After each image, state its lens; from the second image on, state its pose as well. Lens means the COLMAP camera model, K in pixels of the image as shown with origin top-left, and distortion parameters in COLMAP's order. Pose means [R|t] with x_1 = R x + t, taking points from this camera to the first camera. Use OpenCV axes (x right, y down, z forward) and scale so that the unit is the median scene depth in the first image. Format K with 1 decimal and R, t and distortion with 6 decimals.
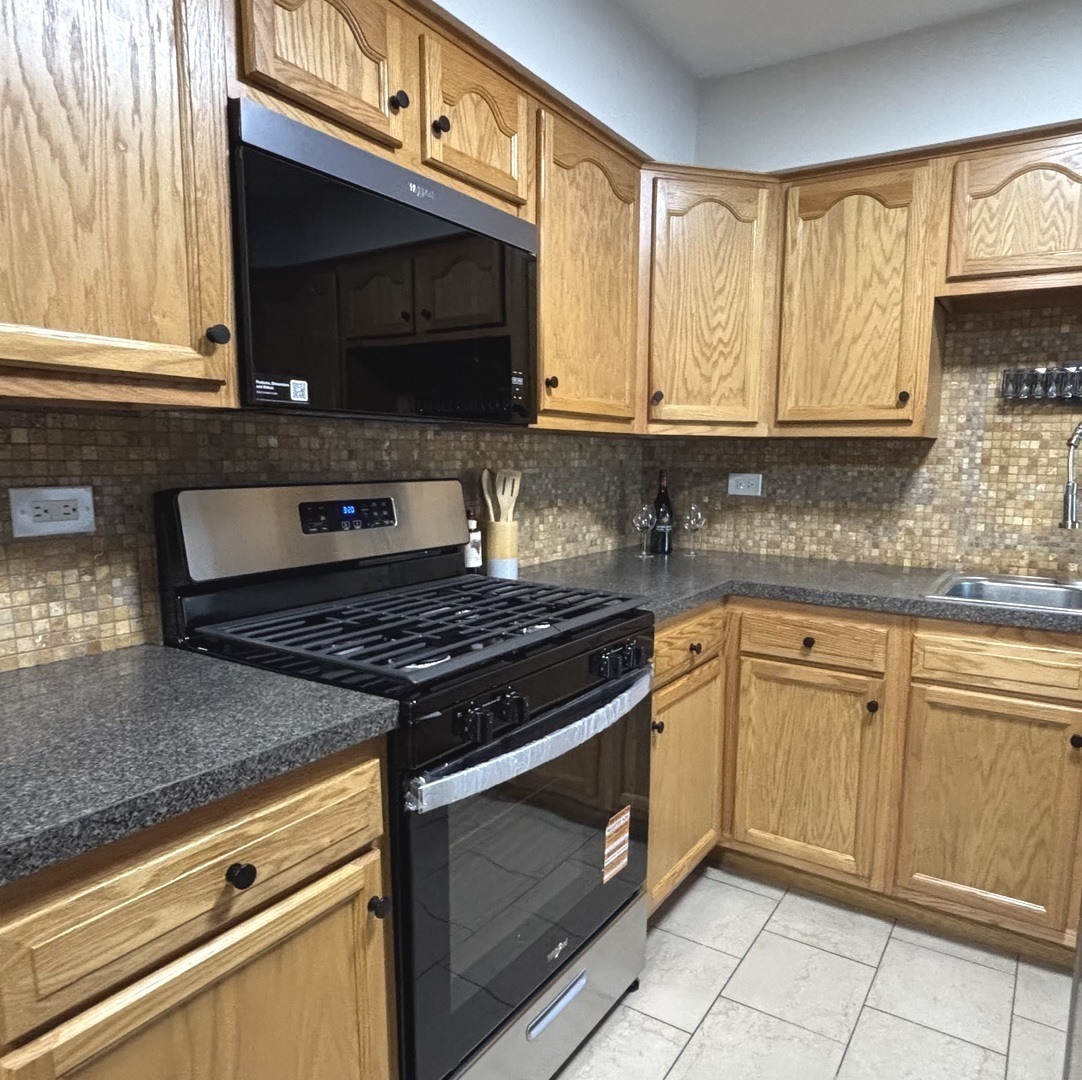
lens RADIAL K [[766.7, 0, 595.1], [0, 766.7, 565.7], [0, 0, 1]] dist [0.018786, -0.039317]
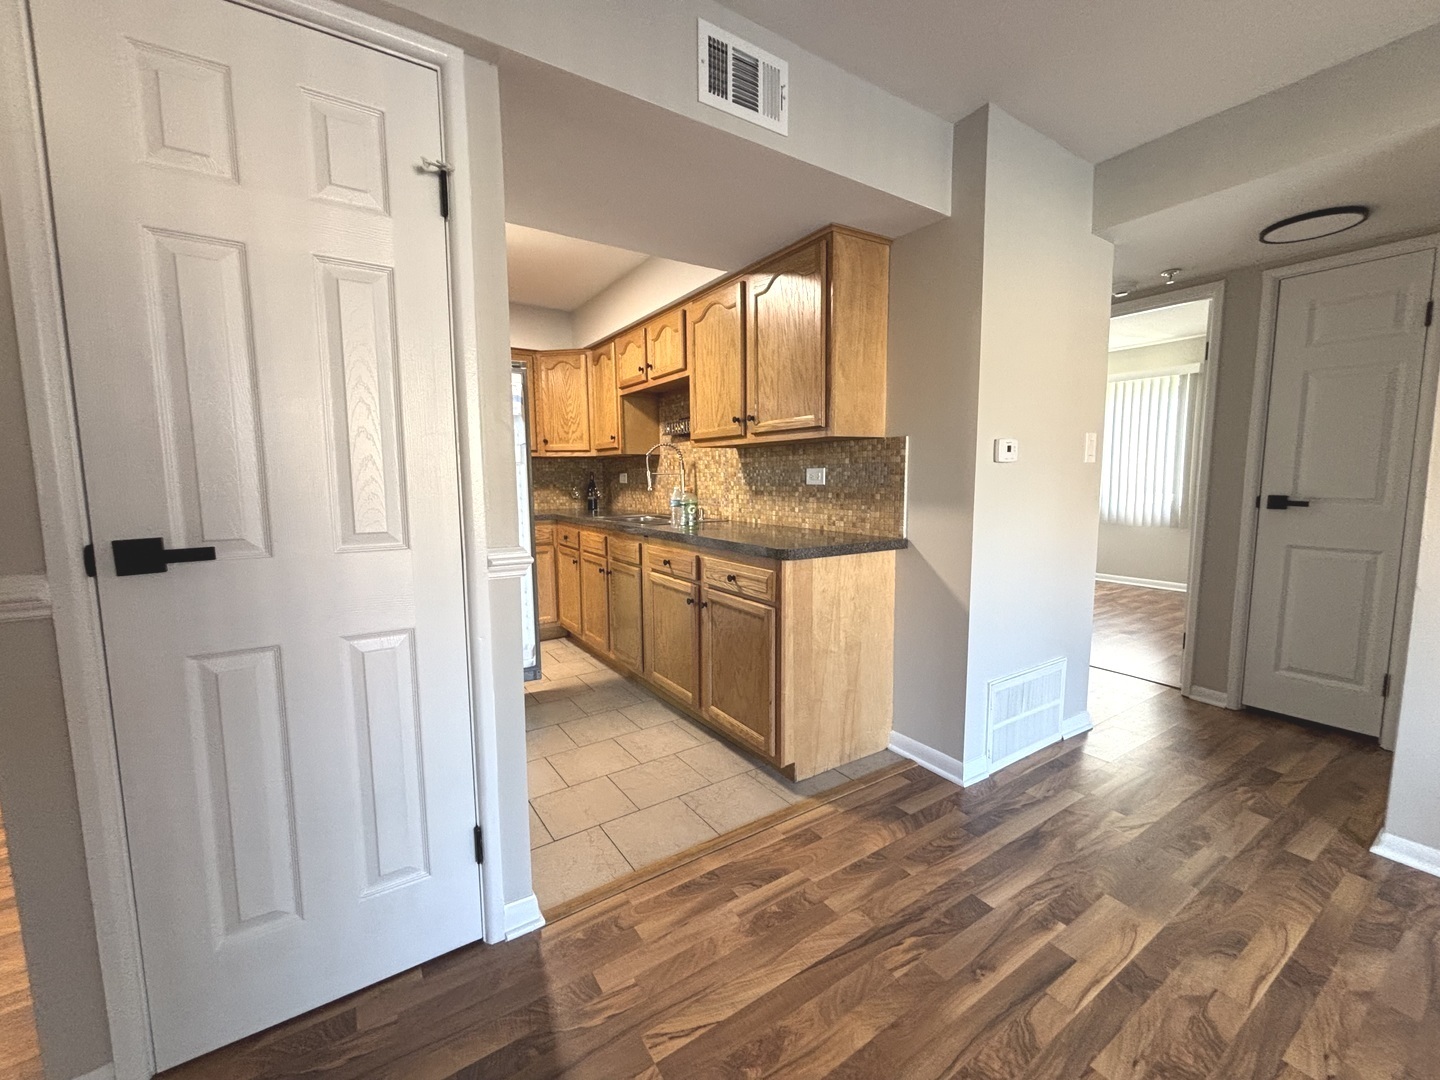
lens RADIAL K [[584.0, 0, 722.8], [0, 584.0, 536.6], [0, 0, 1]] dist [0.007105, -0.000668]
pose [[0.904512, 0.025163, -0.425706, 1.410735], [-0.045197, 0.998292, -0.037025, 0.130910], [0.424047, 0.052730, 0.904104, -0.449461]]
